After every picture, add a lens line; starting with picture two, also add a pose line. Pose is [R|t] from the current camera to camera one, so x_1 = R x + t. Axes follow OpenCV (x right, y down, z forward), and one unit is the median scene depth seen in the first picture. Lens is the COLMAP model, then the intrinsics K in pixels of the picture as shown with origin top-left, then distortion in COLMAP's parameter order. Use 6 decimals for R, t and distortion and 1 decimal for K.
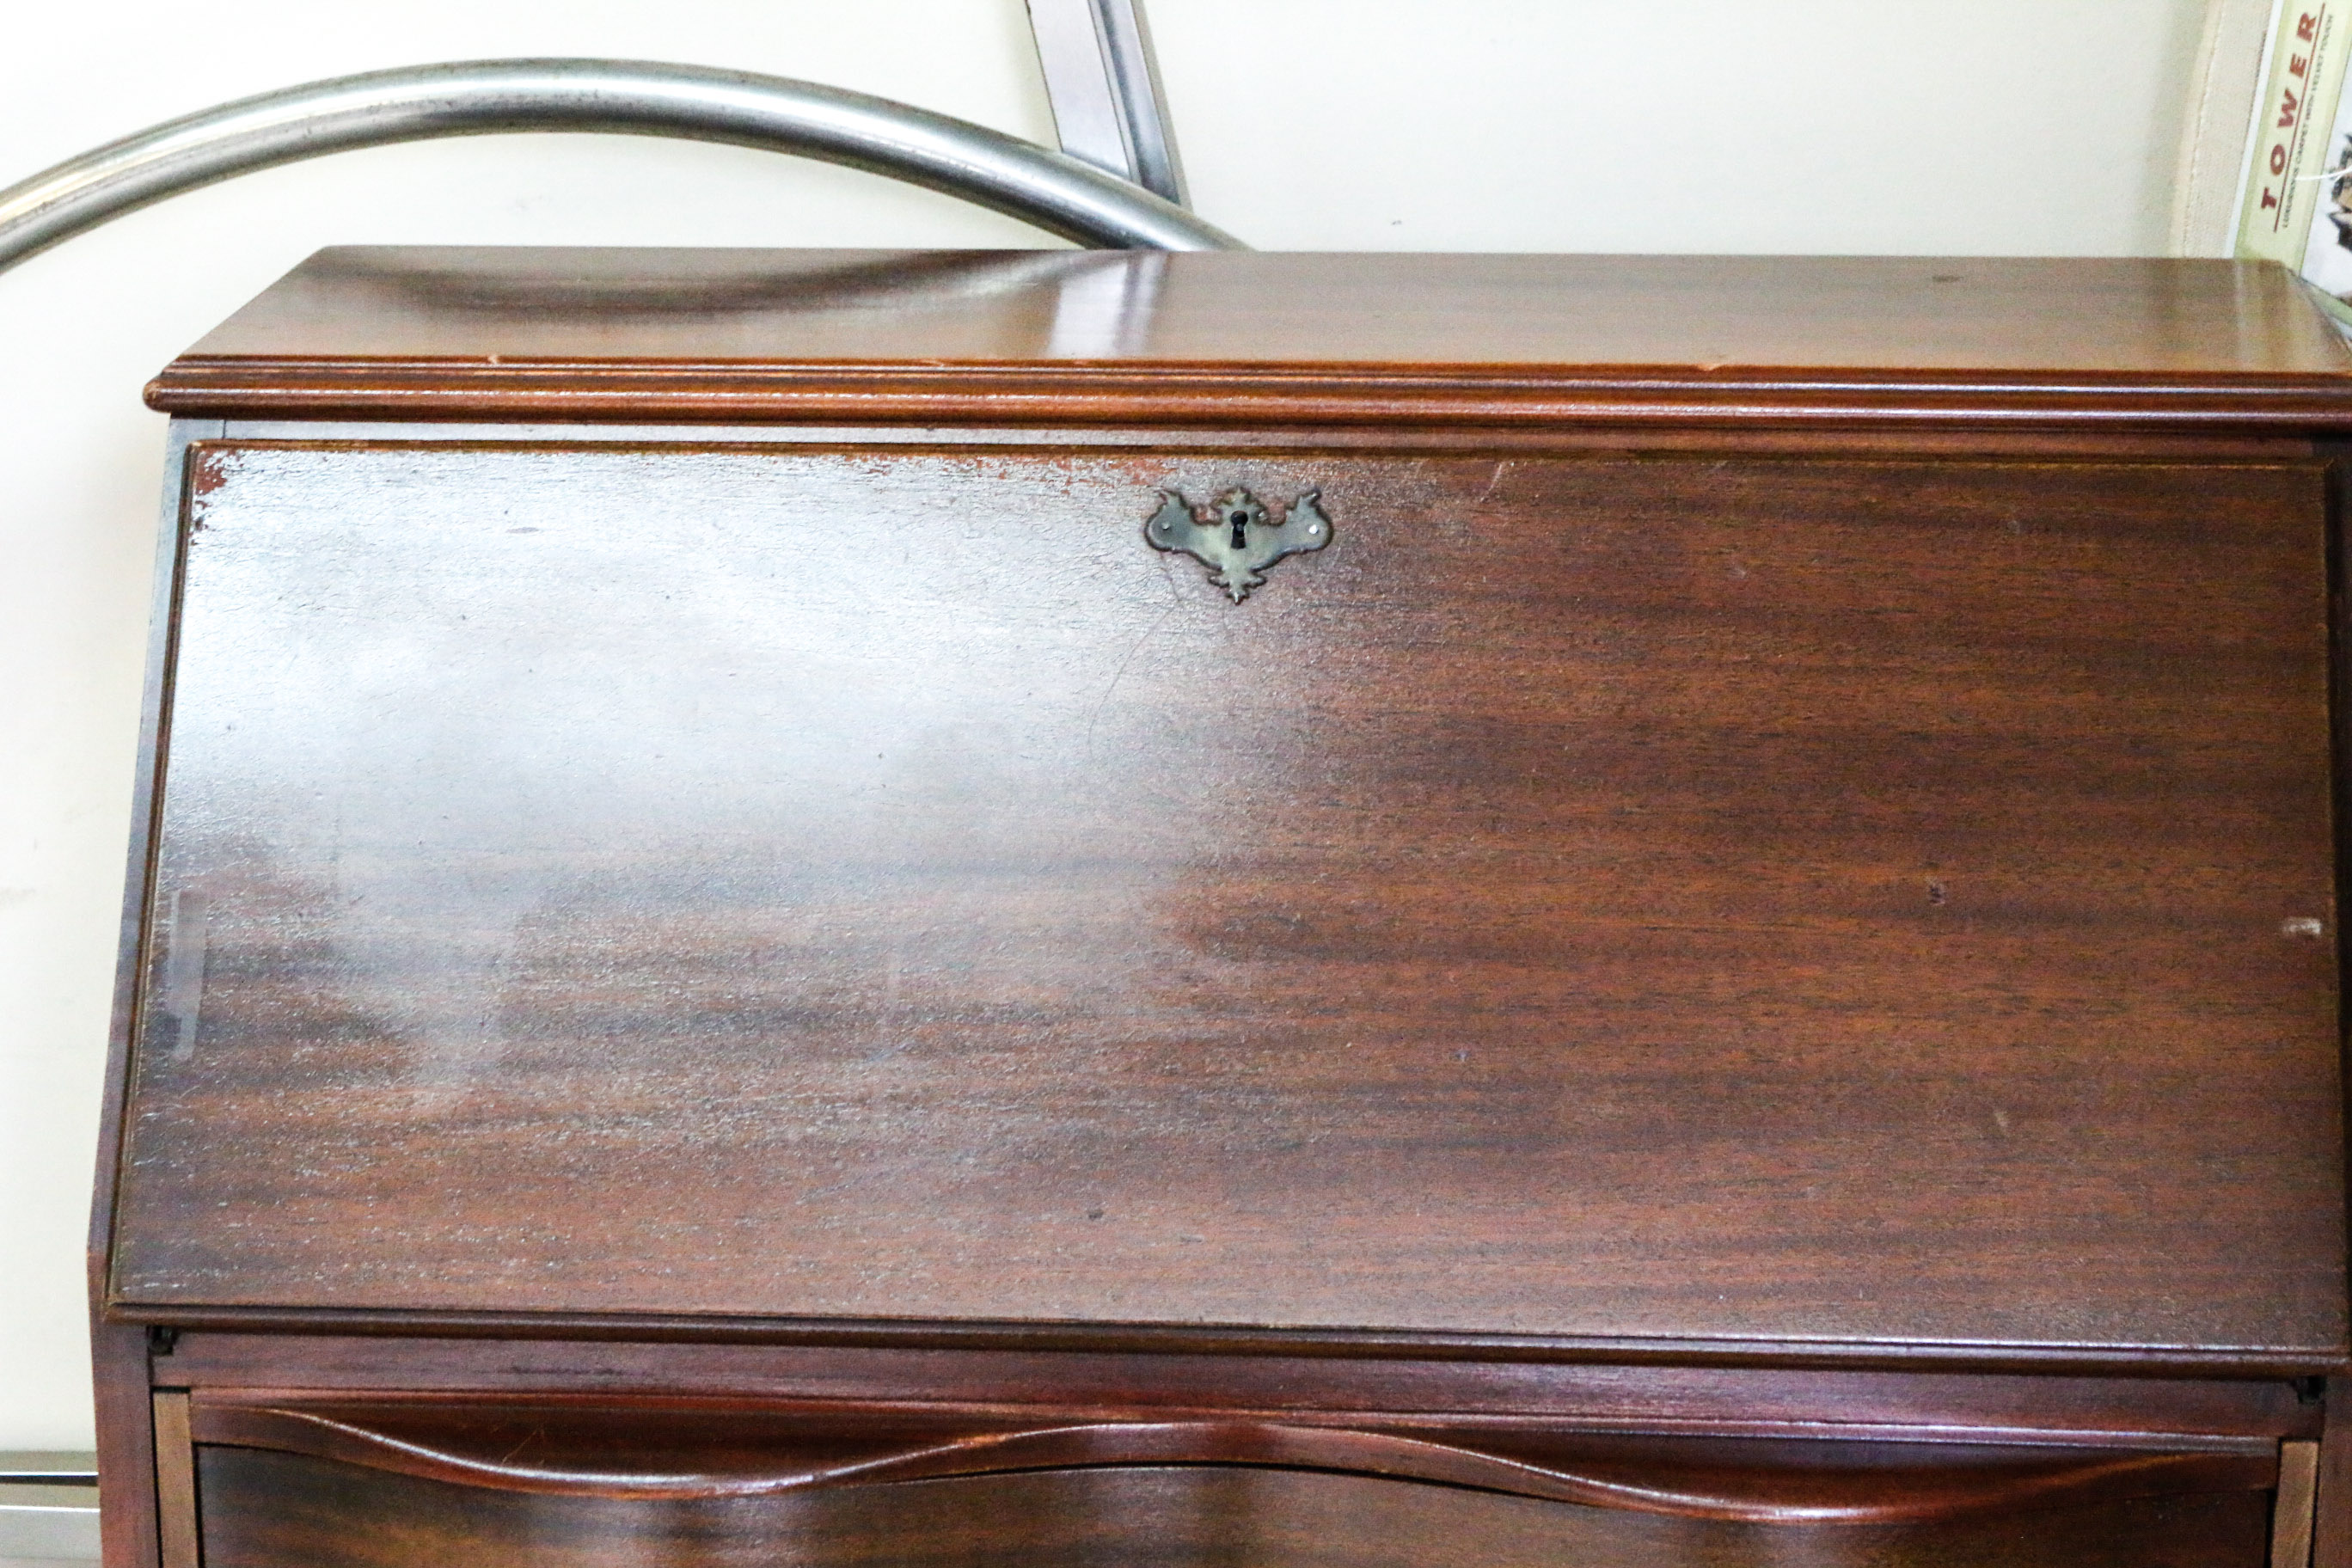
lens RADIAL K [[5635.8, 0, 1169.6], [0, 5635.8, 783.1], [0, 0, 1]] dist [0.117116, 0.000000]
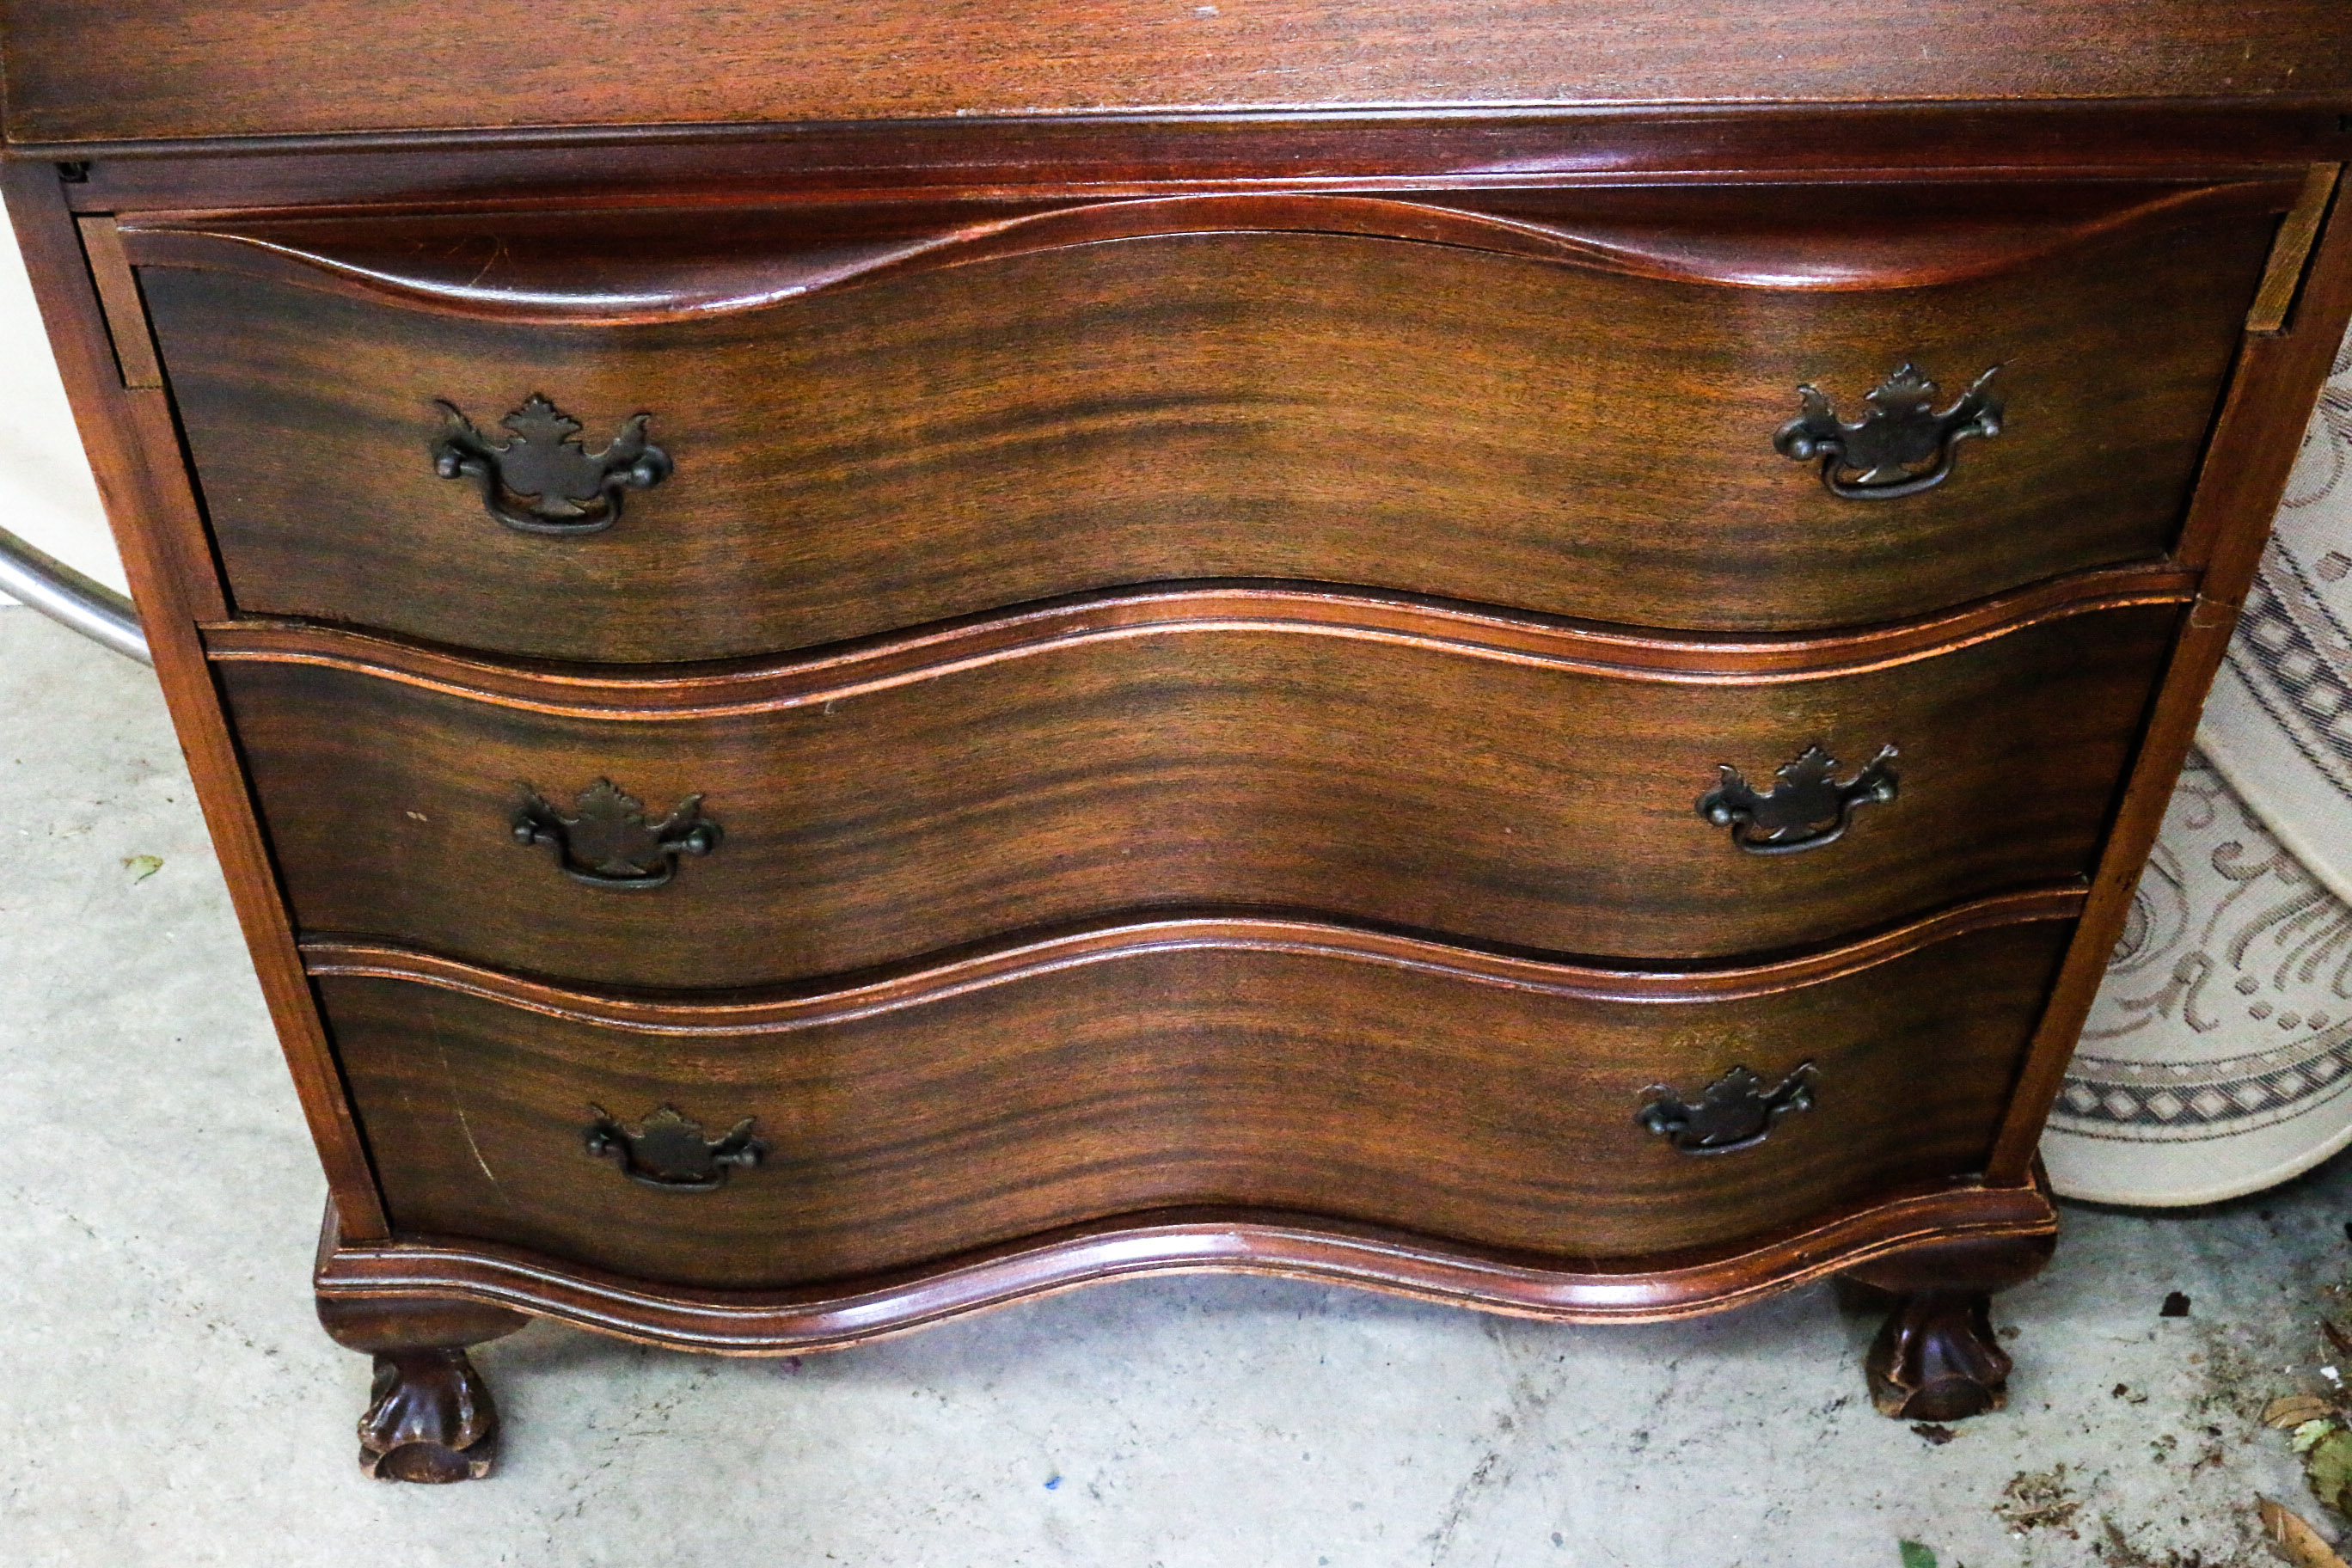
lens RADIAL K [[2911.6, 0, 1168.4], [0, 2911.6, 787.0], [0, 0, 1]] dist [-0.071400, 0.000000]
pose [[0.992404, -0.077949, 0.095170, -0.055053], [0.020869, 0.869093, 0.494208, -0.040214], [-0.121235, -0.488468, 0.864118, 0.534223]]
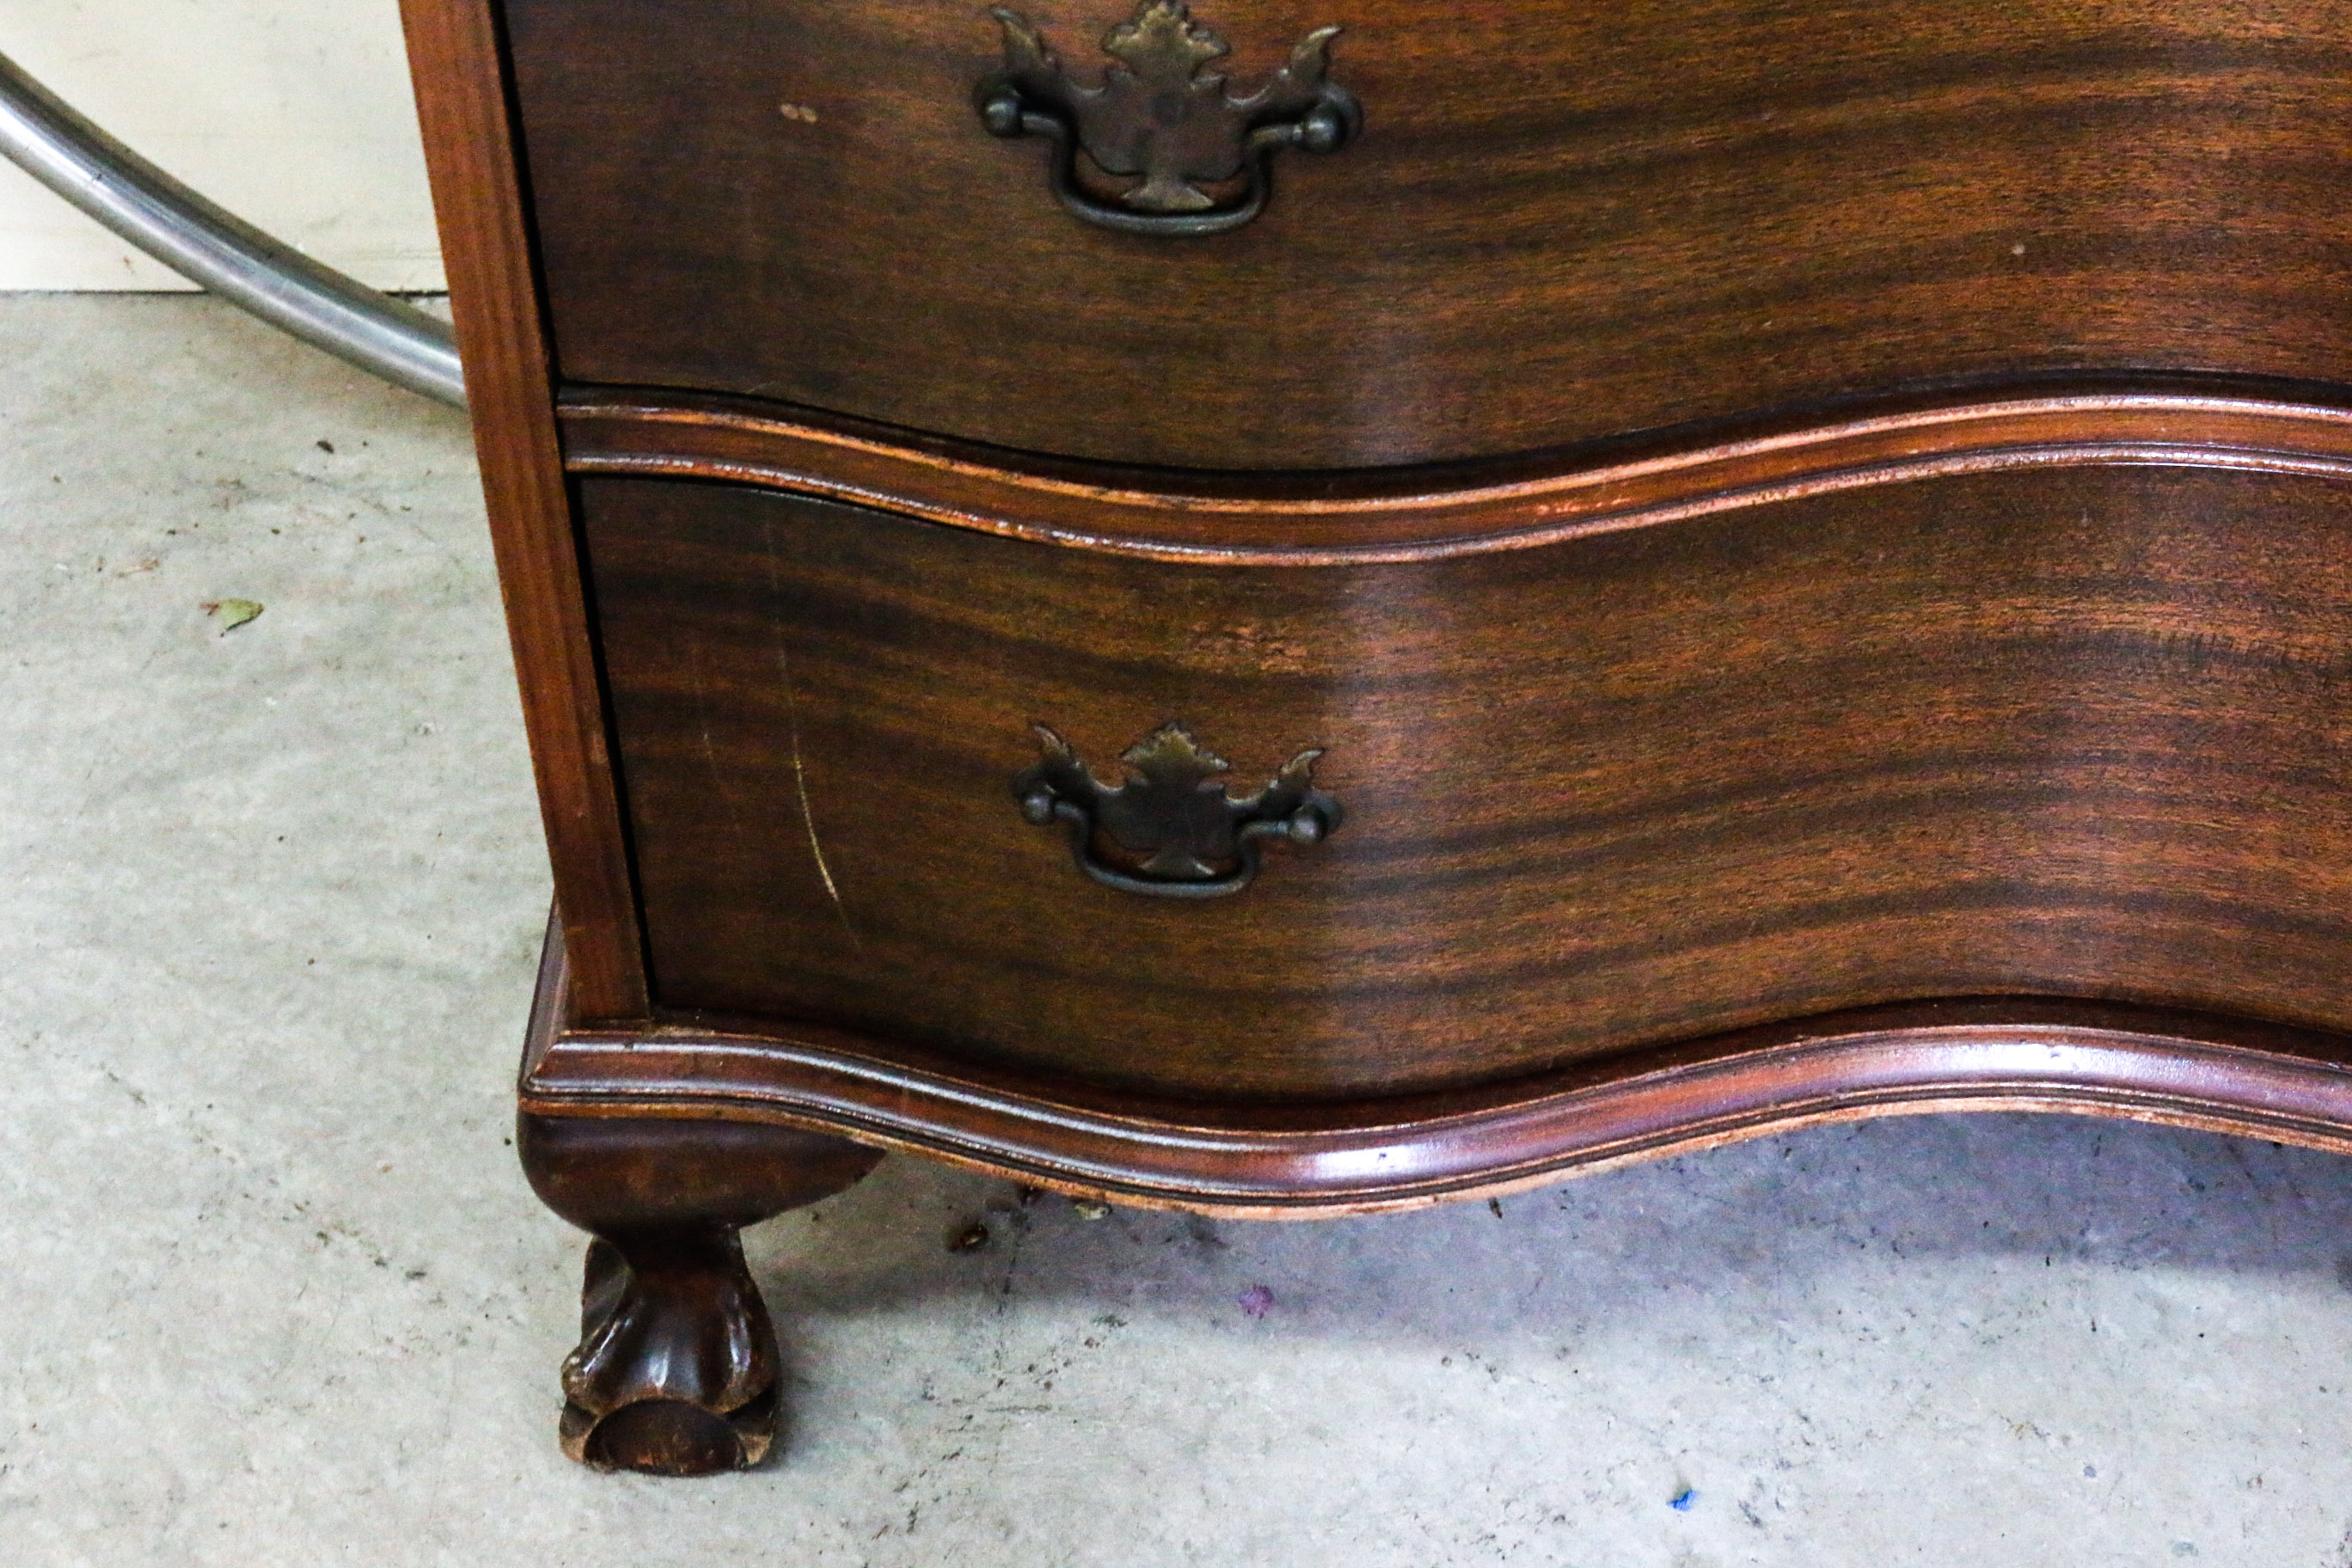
lens RADIAL K [[3279.6, 0, 1155.8], [0, 3279.6, 789.2], [0, 0, 1]] dist [-0.061402, 0.000000]
pose [[0.997134, -0.050499, 0.056337, -0.133646], [0.021820, 0.904944, 0.424972, 0.160642], [-0.072442, -0.422524, 0.903452, 0.682562]]
